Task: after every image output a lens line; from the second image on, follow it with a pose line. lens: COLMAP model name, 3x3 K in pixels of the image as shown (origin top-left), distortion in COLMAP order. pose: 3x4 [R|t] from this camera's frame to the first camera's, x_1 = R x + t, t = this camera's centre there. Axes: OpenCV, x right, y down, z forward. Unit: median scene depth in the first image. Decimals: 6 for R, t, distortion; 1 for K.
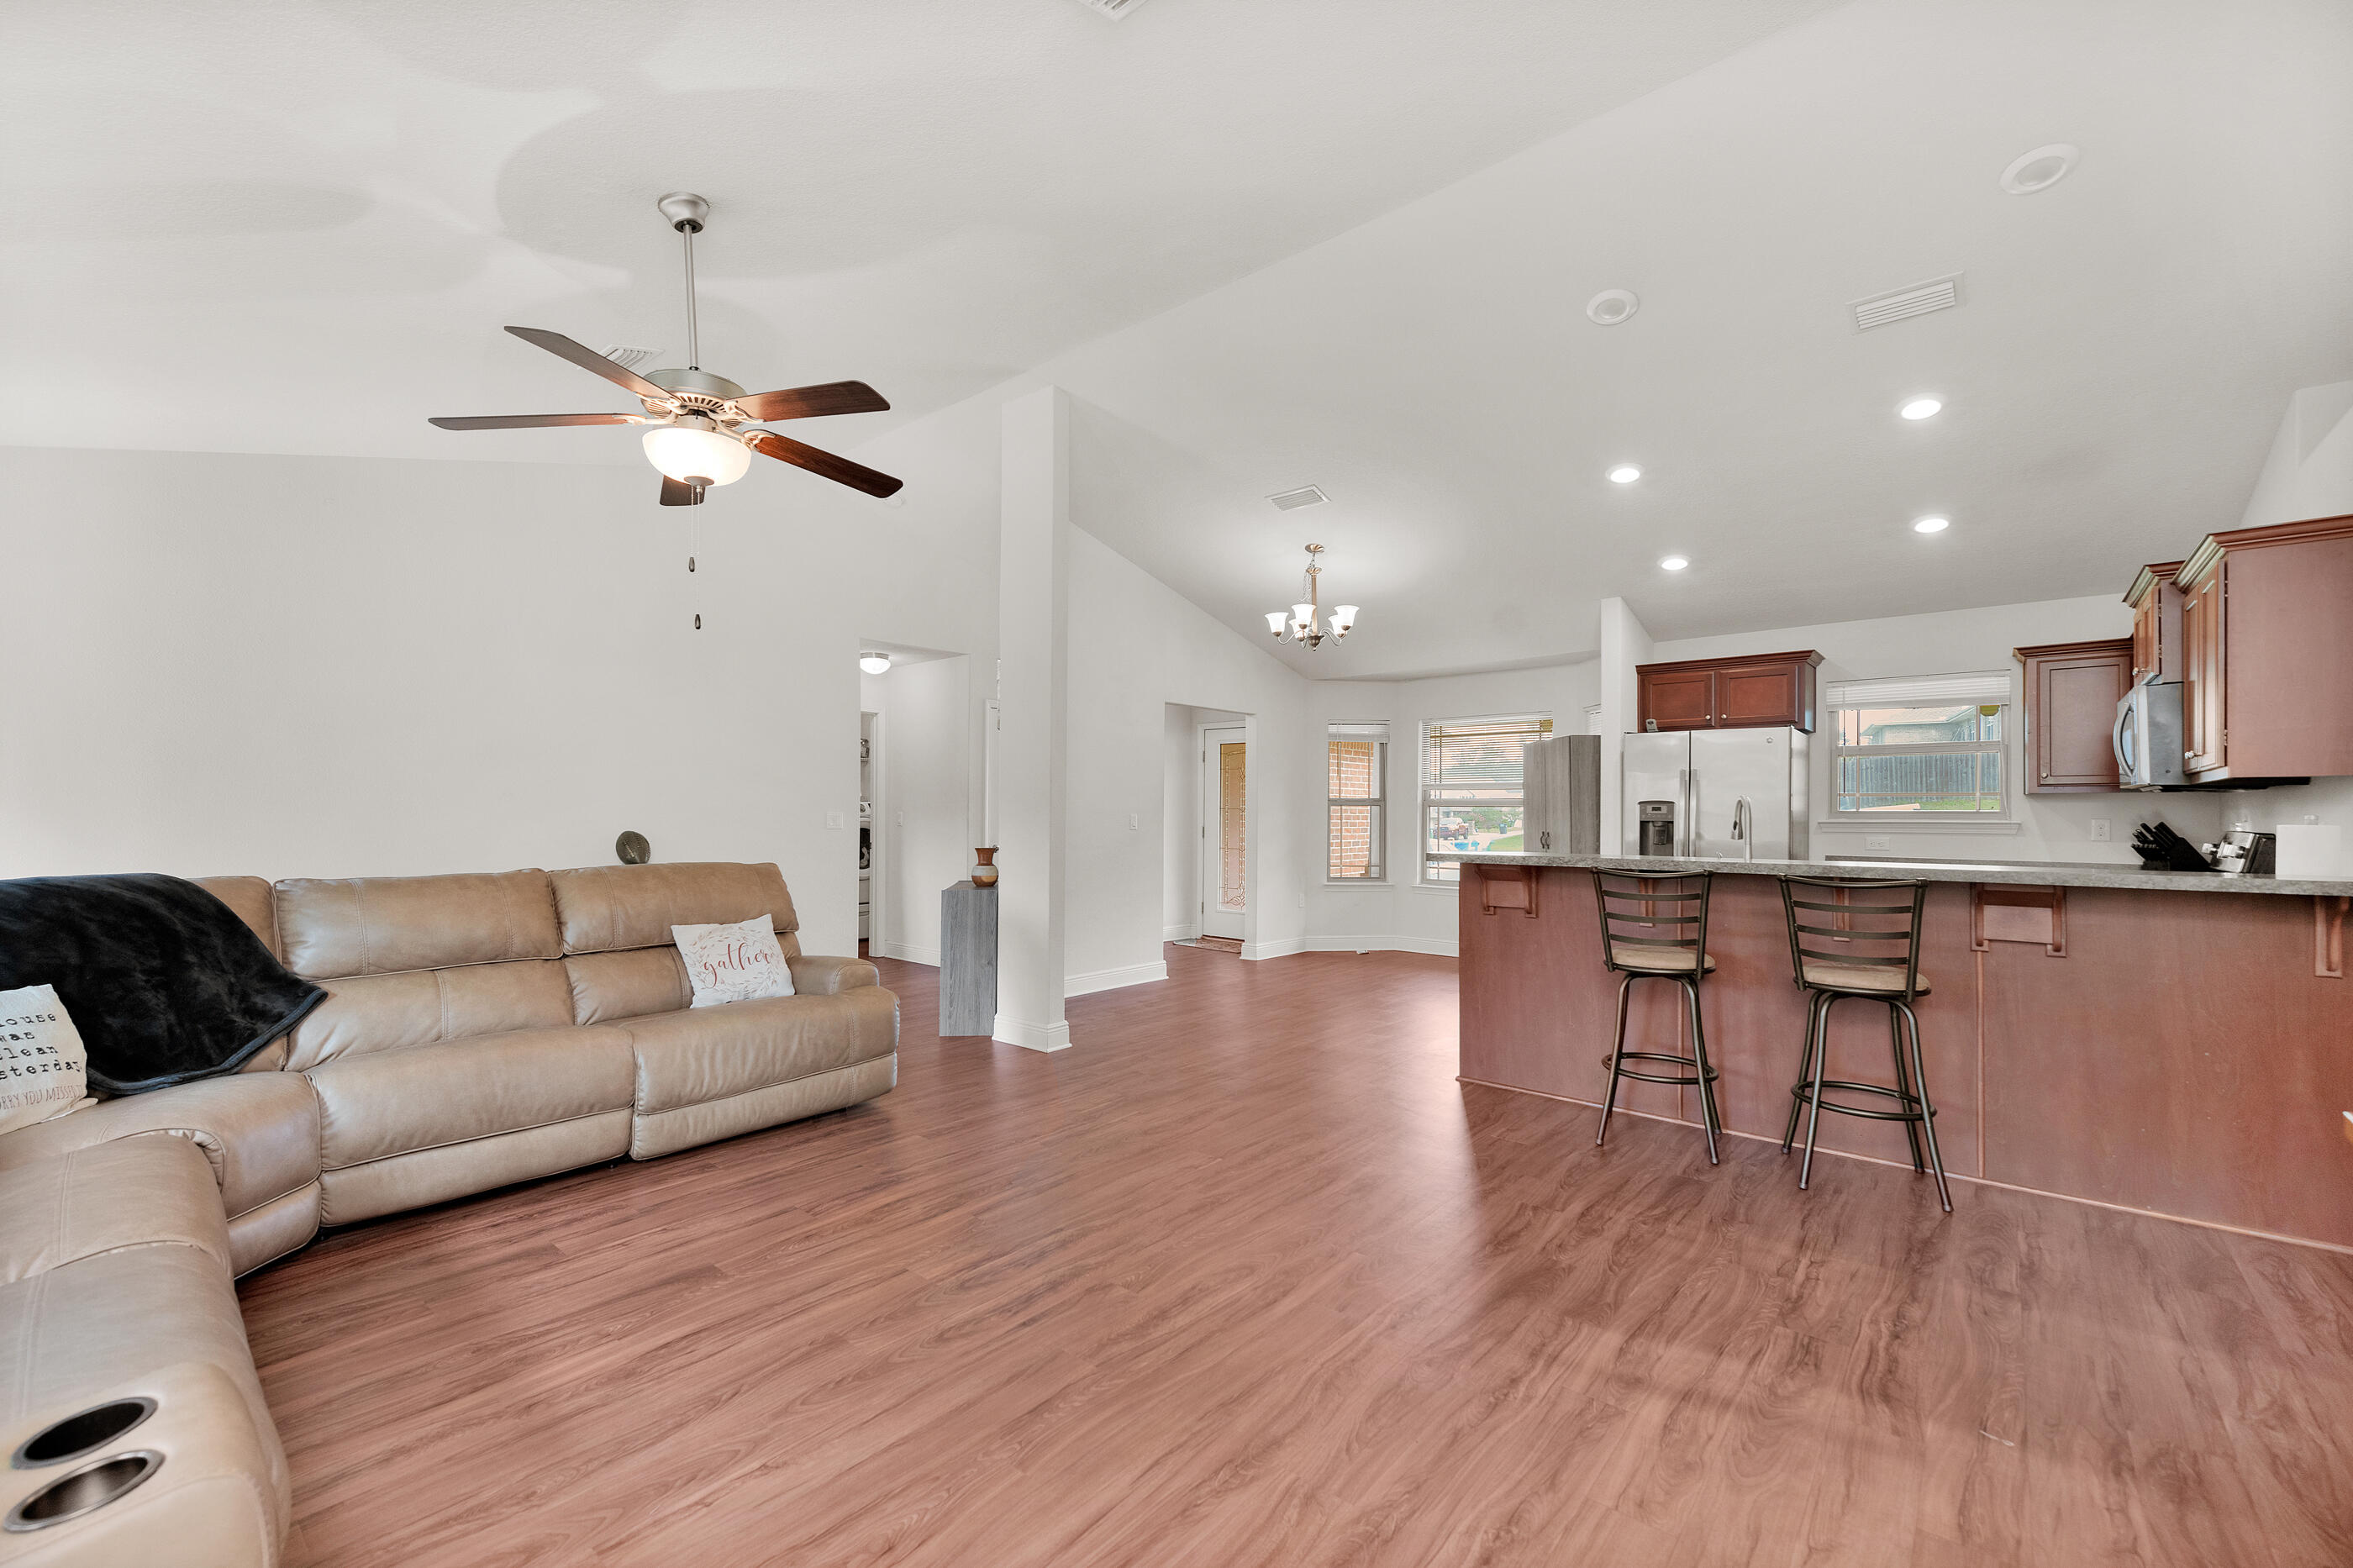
lens RADIAL K [[991.0, 0, 1193.5], [0, 991.0, 797.0], [0, 0, 1]] dist [0.010468, 0.000134]
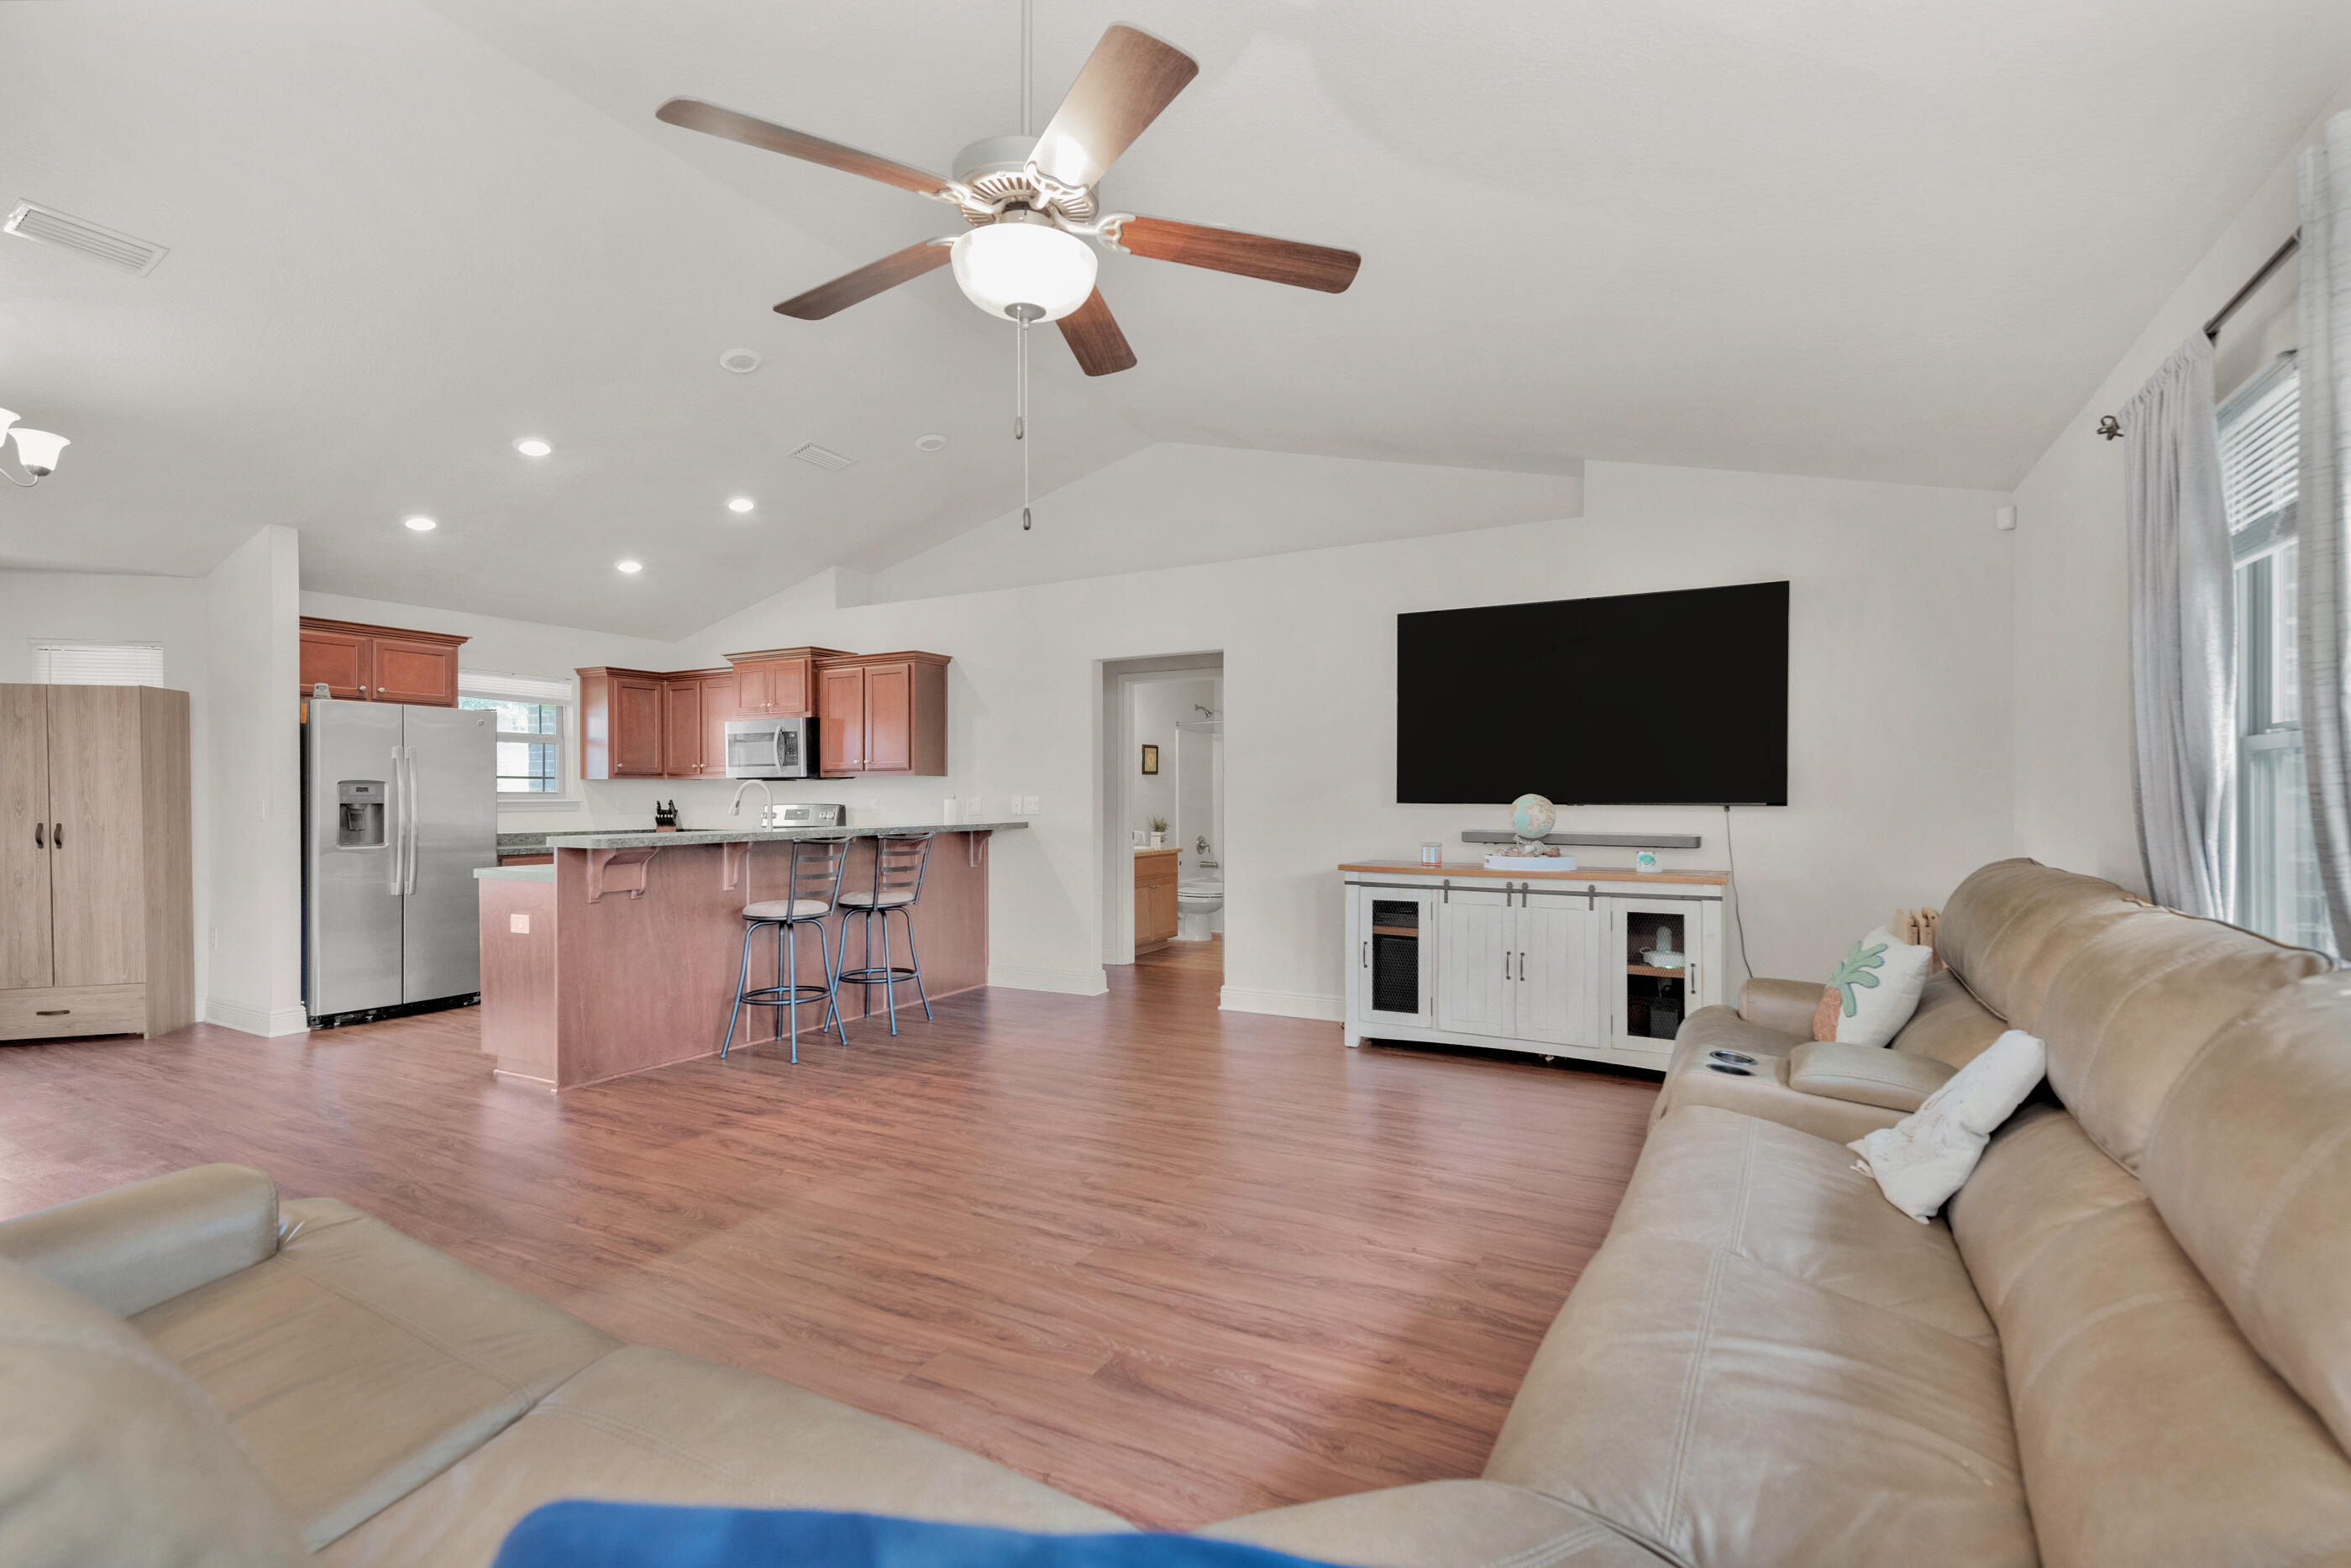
lens RADIAL K [[1013.3, 0, 1182.2], [0, 1013.3, 794.6], [0, 0, 1]] dist [0.009796, -0.000479]
pose [[-0.199673, -0.001252, 0.979862, -0.917736], [-0.013760, 0.999904, -0.001526, 0.013180], [-0.979766, -0.013787, -0.199671, 0.791857]]
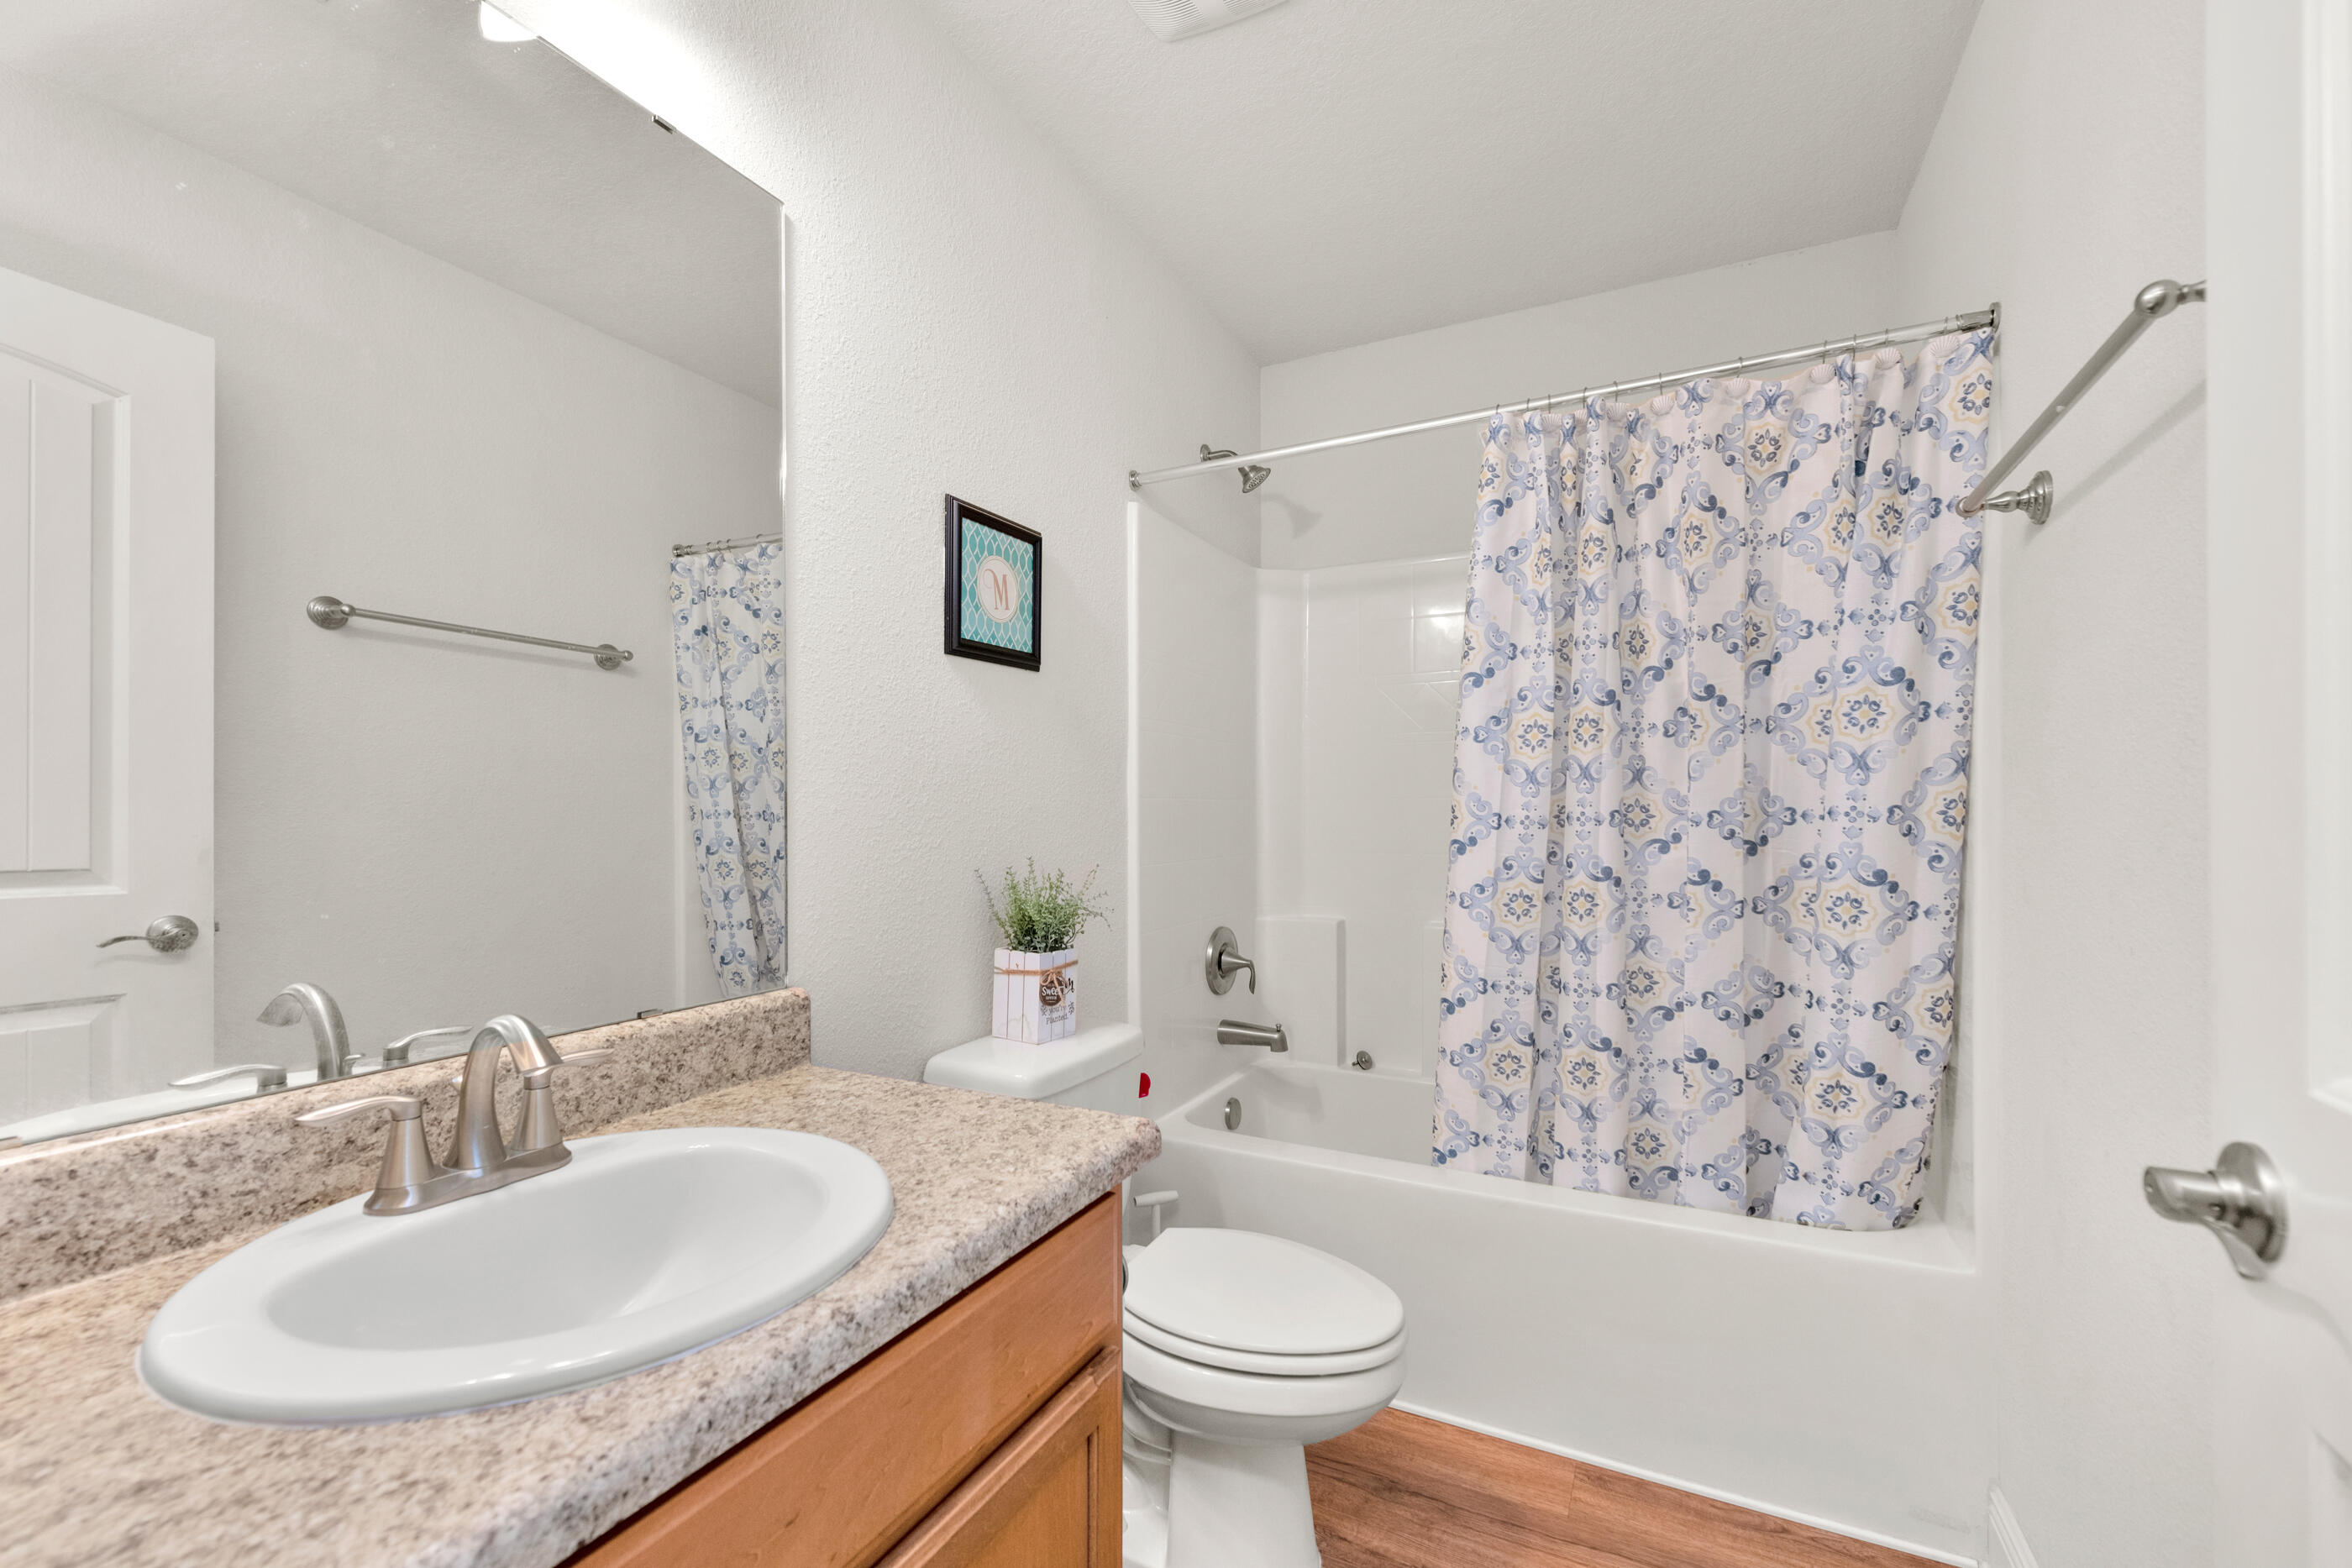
lens RADIAL K [[990.6, 0, 1193.0], [0, 990.6, 797.0], [0, 0, 1]] dist [0.010468, 0.000134]
pose [[-0.240079, 0.013495, 0.970660, 1.050658], [-0.015057, 0.999731, -0.017623, 0.036410], [-0.970637, -0.018846, -0.239811, 0.391099]]
